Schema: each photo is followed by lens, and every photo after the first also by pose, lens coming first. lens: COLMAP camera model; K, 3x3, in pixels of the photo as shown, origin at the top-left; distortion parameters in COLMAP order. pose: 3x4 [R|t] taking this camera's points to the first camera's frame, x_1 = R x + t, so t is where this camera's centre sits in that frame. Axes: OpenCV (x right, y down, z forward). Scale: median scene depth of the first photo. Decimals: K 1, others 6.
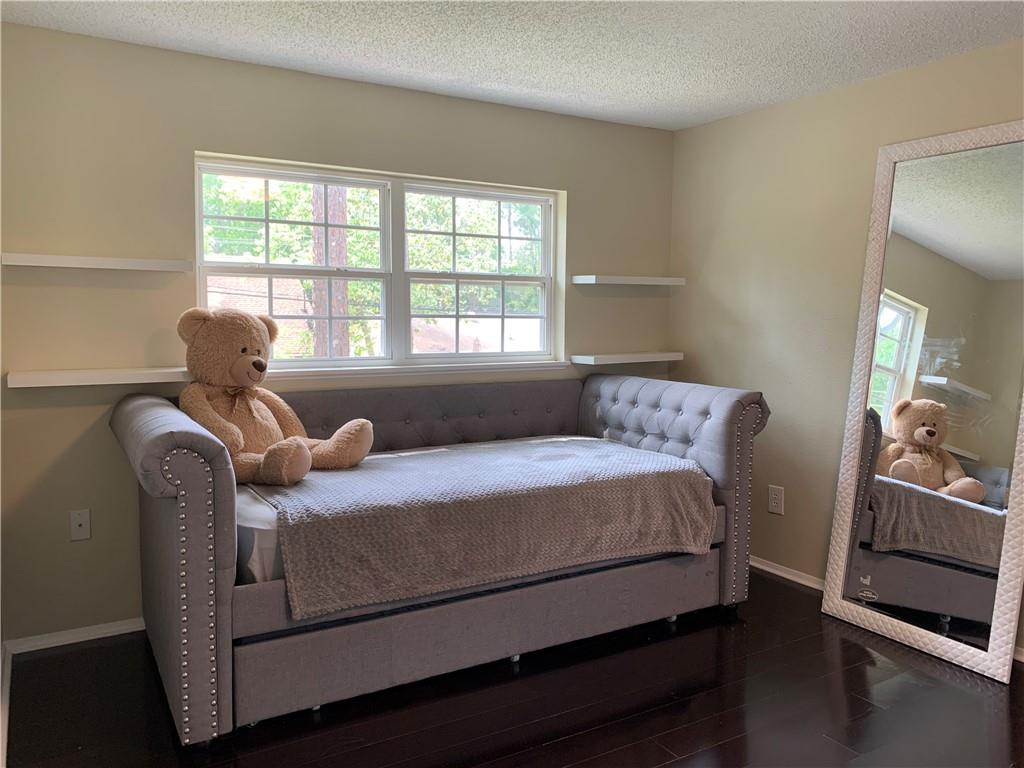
lens RADIAL K [[782.9, 0, 507.9], [0, 782.9, 381.6], [0, 0, 1]] dist [0.002740, -0.002584]
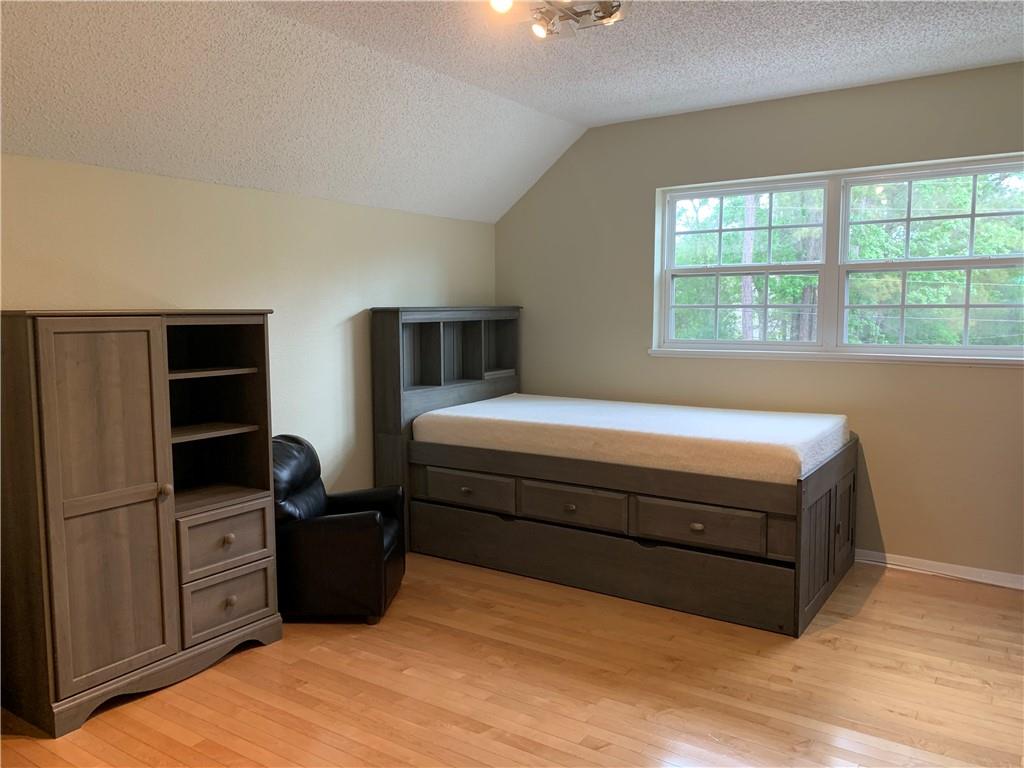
lens RADIAL K [[782.9, 0, 507.9], [0, 782.9, 381.6], [0, 0, 1]] dist [0.002740, -0.002584]
pose [[0.431226, 0.069703, -0.899548, 0.600920], [-0.080286, 0.996021, 0.038691, 0.006428], [0.898665, 0.055537, 0.435106, 0.178812]]
